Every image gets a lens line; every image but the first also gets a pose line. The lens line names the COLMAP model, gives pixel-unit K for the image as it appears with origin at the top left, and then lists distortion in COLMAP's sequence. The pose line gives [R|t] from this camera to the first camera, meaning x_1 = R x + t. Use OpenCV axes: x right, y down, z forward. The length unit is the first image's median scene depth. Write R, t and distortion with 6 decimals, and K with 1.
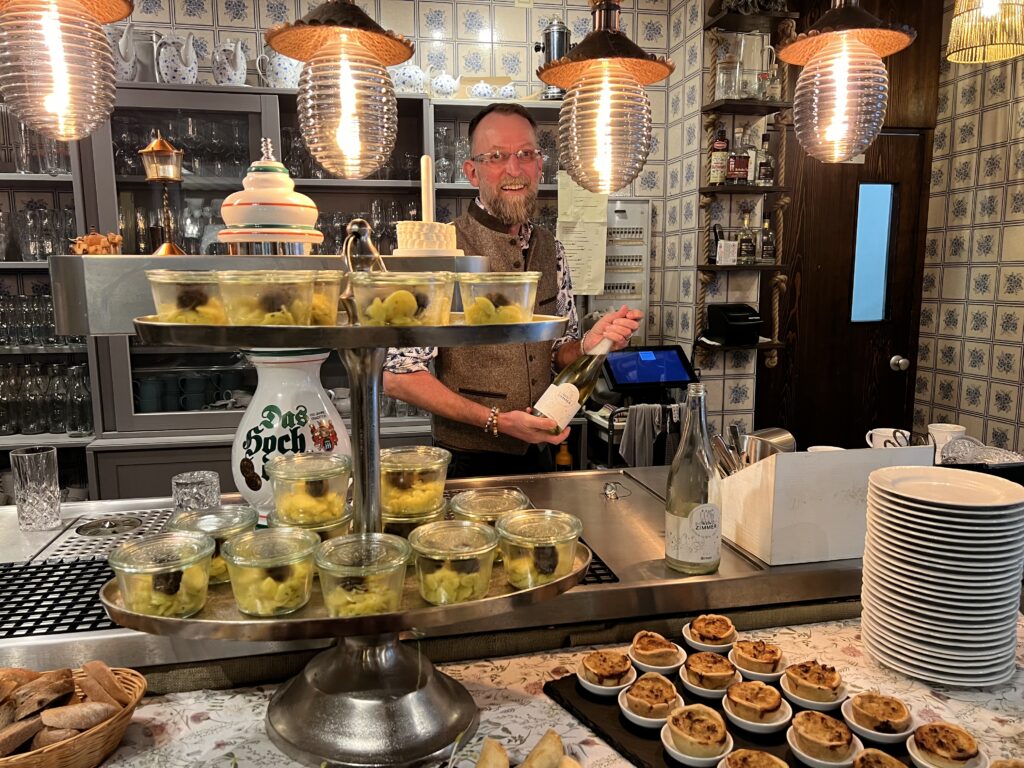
lens RADIAL K [[779.8, 0, 512.0], [0, 779.8, 384.0], [0, 0, 1]] dist [0.000602, -0.005594]
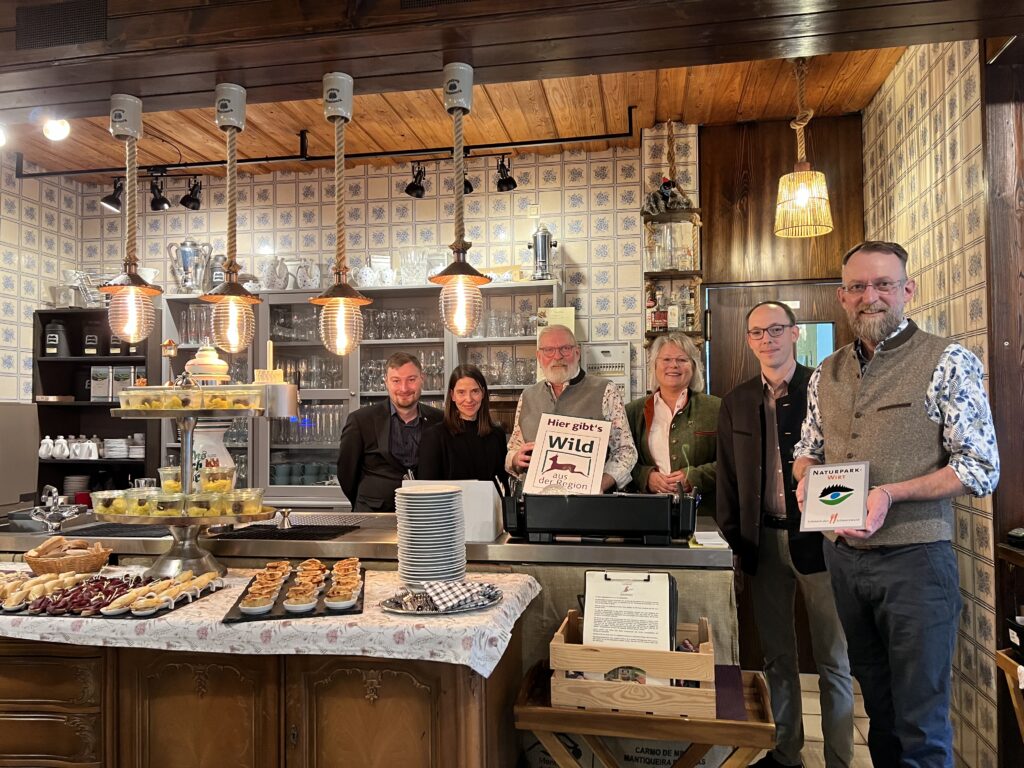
lens RADIAL K [[763.1, 0, 517.0], [0, 763.1, 383.6], [0, 0, 1]] dist [0.000972, -0.005126]
pose [[0.934719, -0.018310, -0.354915, 0.502337], [-0.042768, 0.985619, -0.163483, 0.060262], [0.352804, 0.167989, 0.920494, -0.285951]]
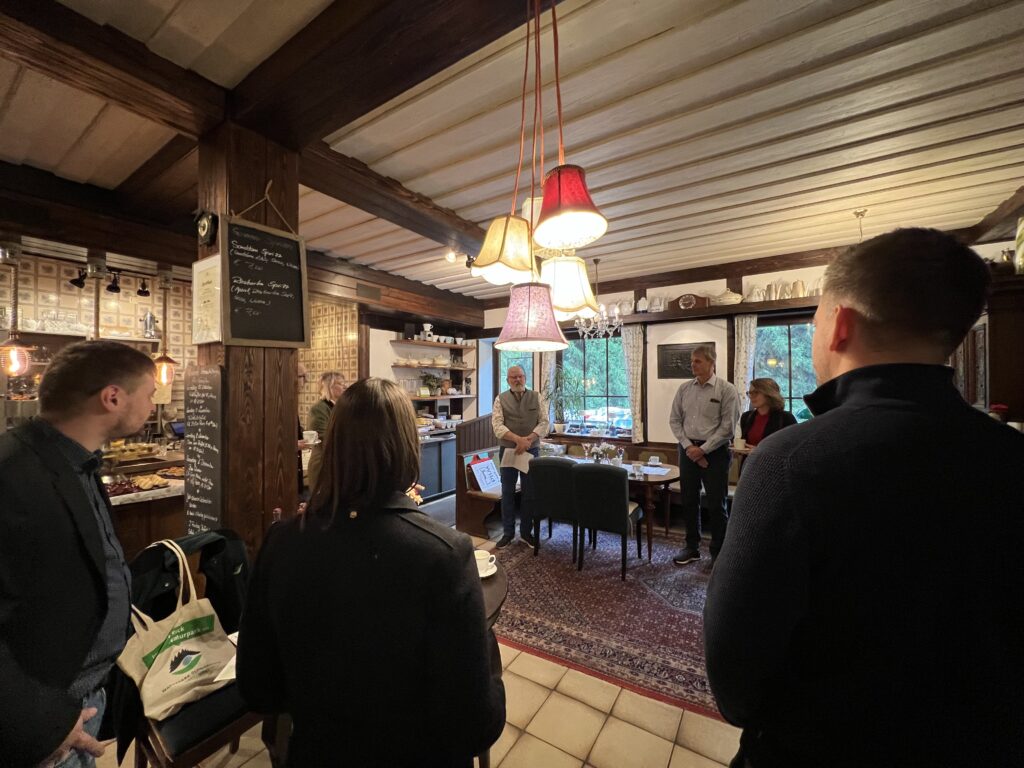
lens RADIAL K [[406.4, 0, 509.3], [0, 406.4, 382.3], [0, 0, 1]] dist [-0.003096, -0.000327]
pose [[0.699460, 0.014419, 0.714526, -0.080845], [0.095021, 0.989044, -0.112977, 0.099571], [-0.708327, 0.146918, 0.690426, -0.969071]]
